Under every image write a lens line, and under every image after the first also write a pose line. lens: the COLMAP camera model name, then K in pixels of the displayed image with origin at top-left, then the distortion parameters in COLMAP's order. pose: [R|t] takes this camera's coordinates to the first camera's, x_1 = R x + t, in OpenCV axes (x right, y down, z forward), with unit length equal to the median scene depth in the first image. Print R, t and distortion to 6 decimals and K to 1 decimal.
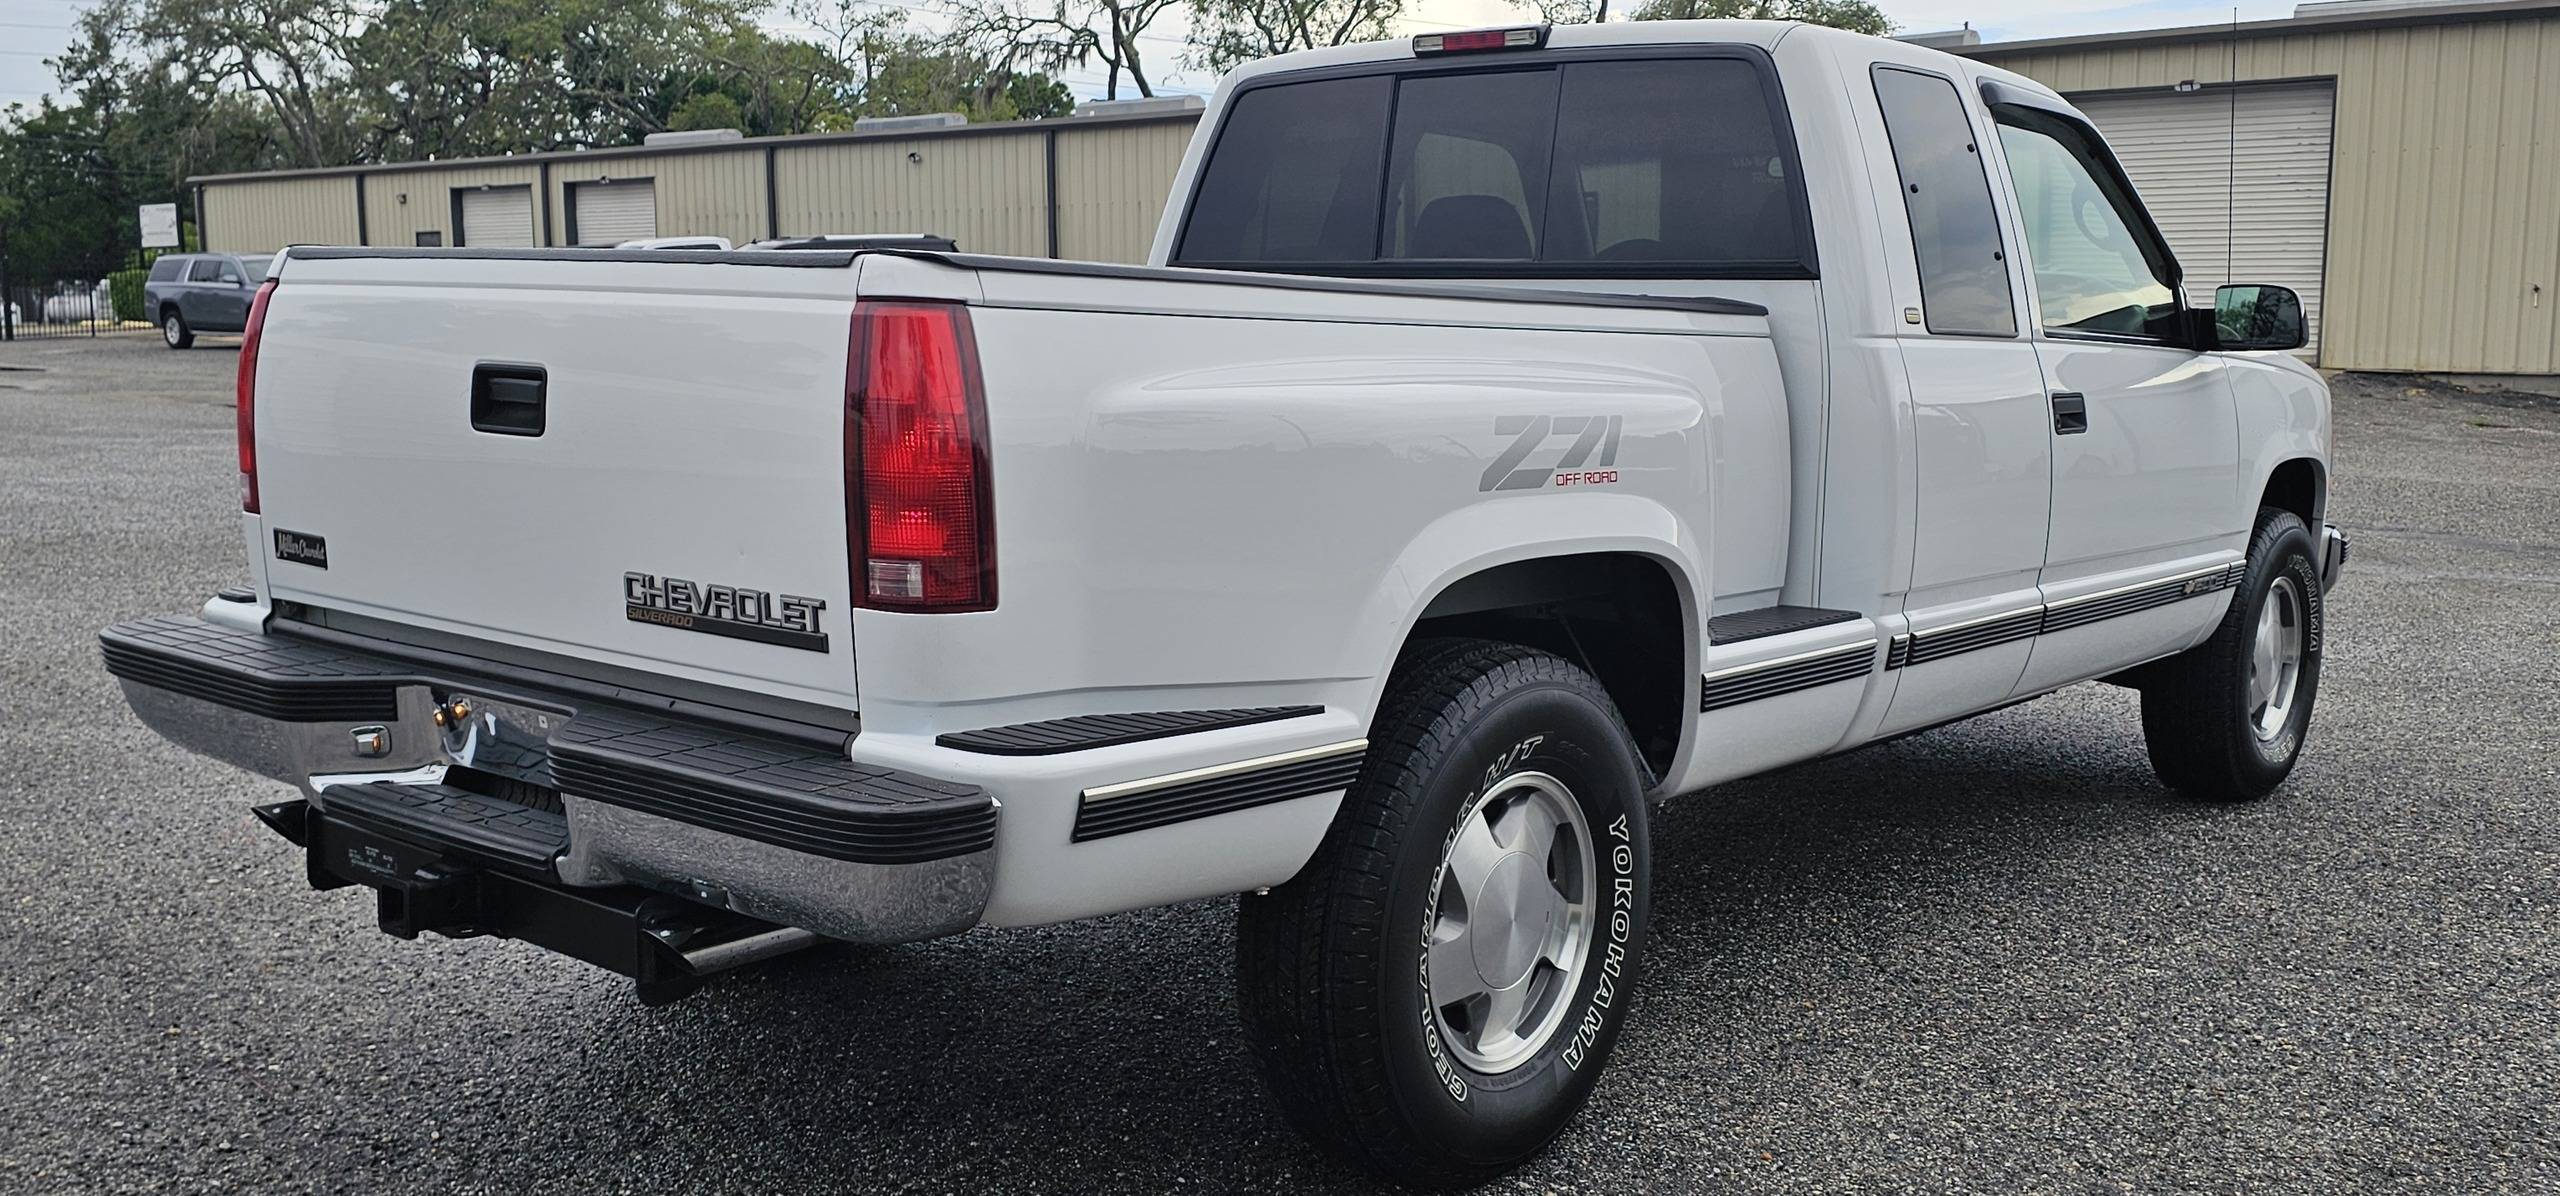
lens RADIAL K [[2250.7, 0, 1288.2], [0, 2250.7, 575.5], [0, 0, 1]] dist [0.099868, -0.121280]
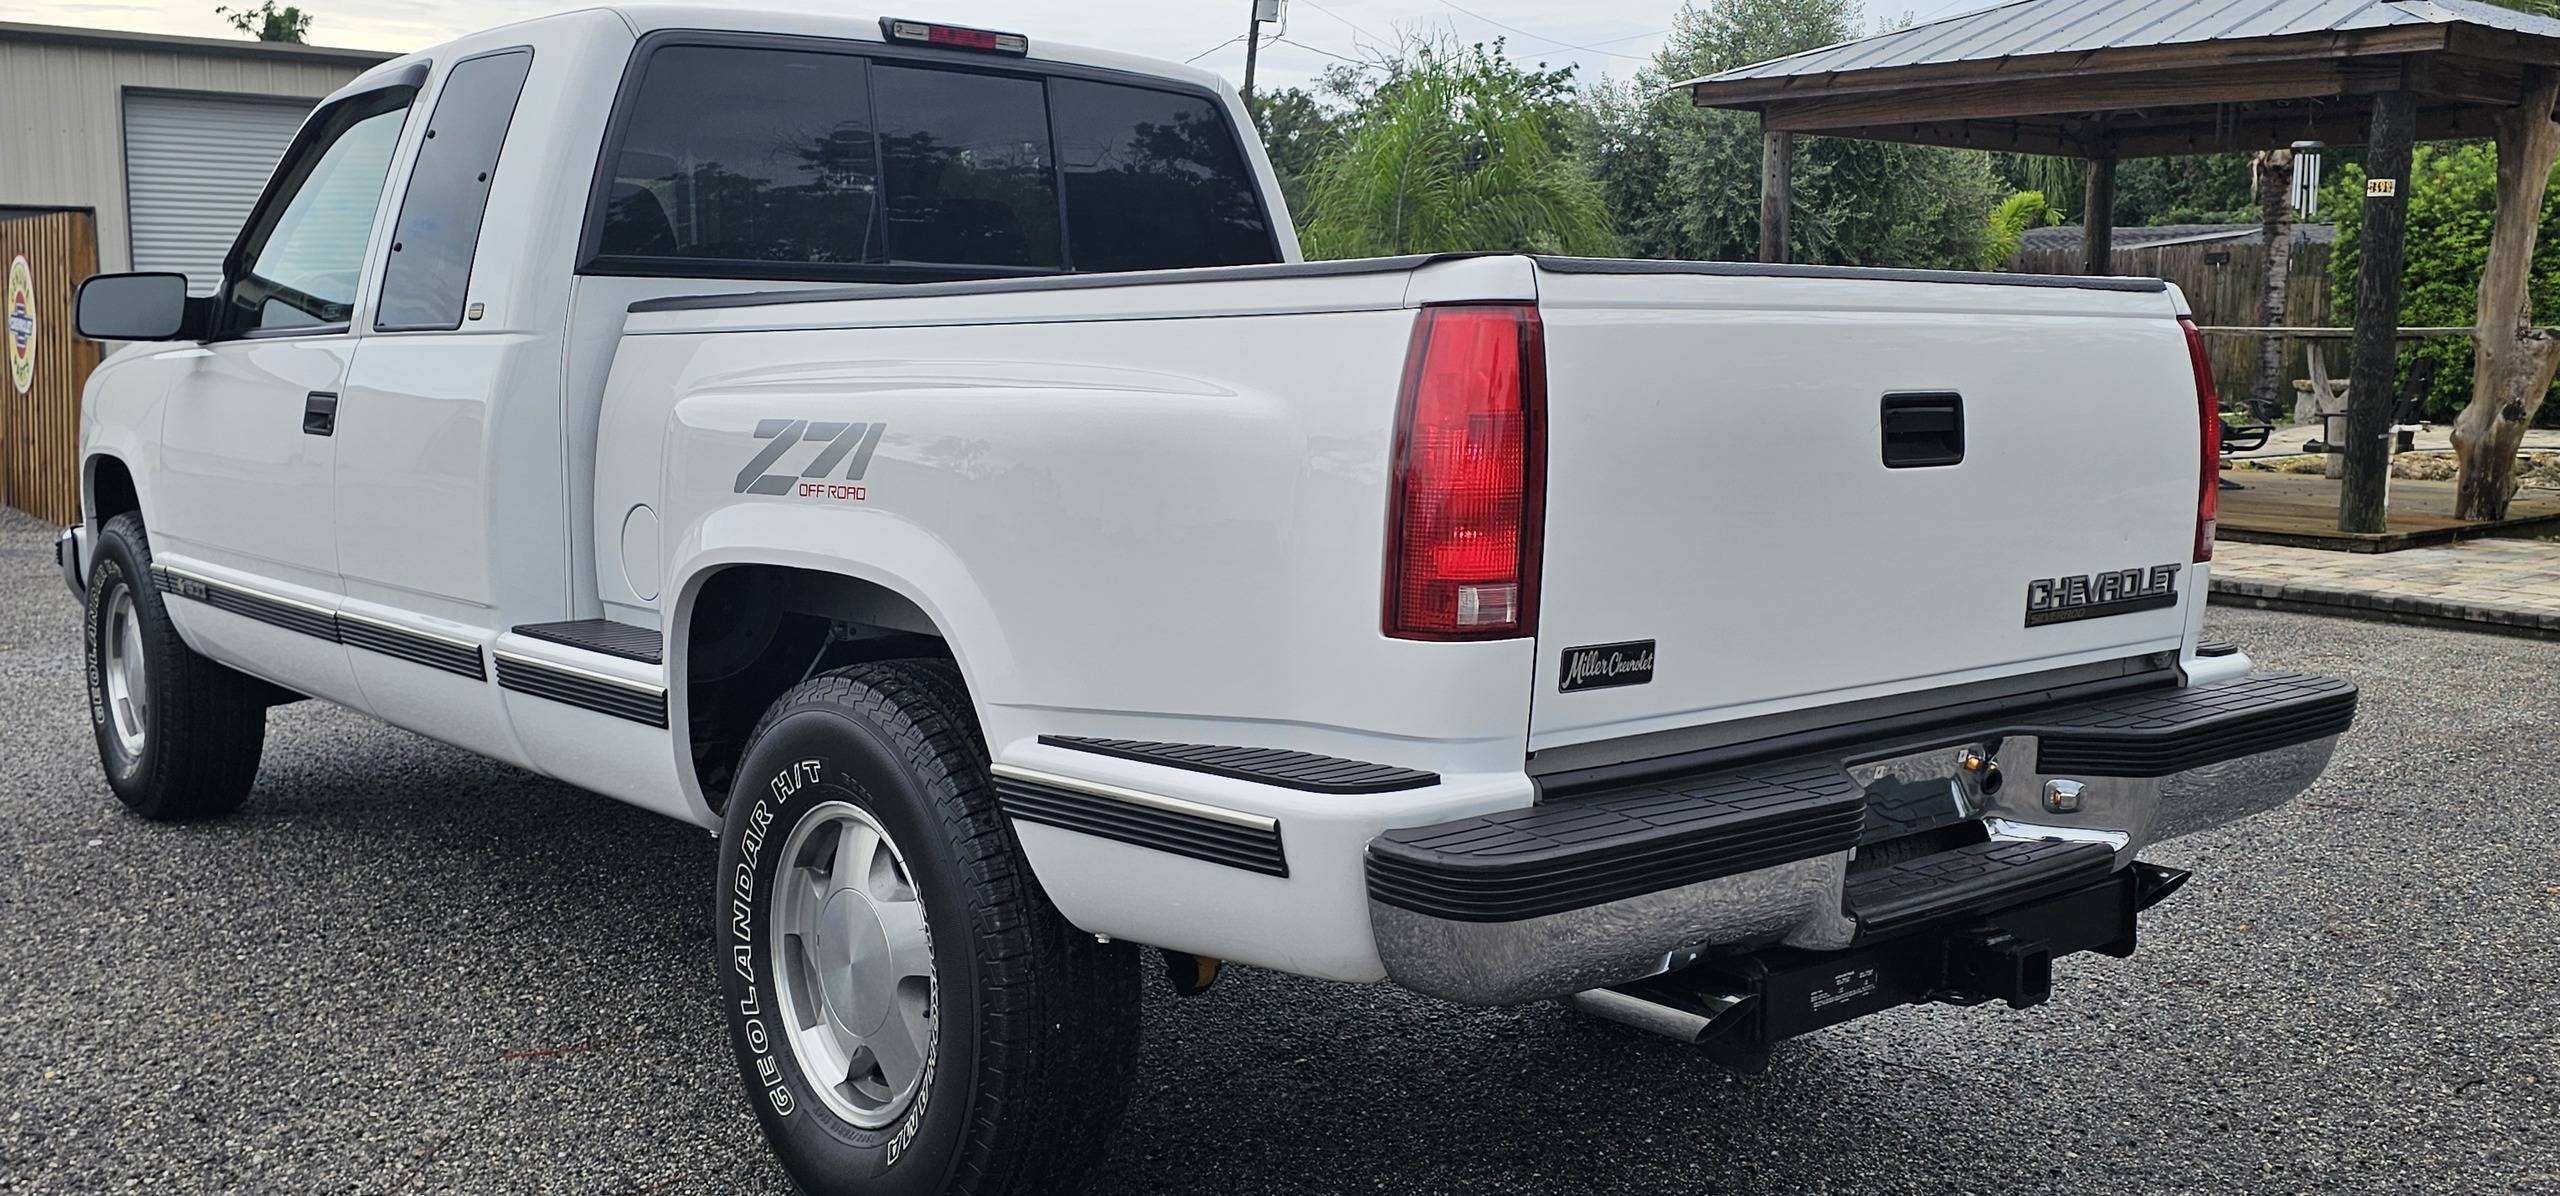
lens RADIAL K [[2250.7, 0, 1282.7], [0, 2250.7, 564.6], [0, 0, 1]] dist [0.099868, -0.121280]
pose [[0.177035, -0.117366, 0.977182, -1.100050], [0.115753, 0.988456, 0.097750, -0.120968], [-0.977374, 0.095807, 0.188576, 0.912617]]
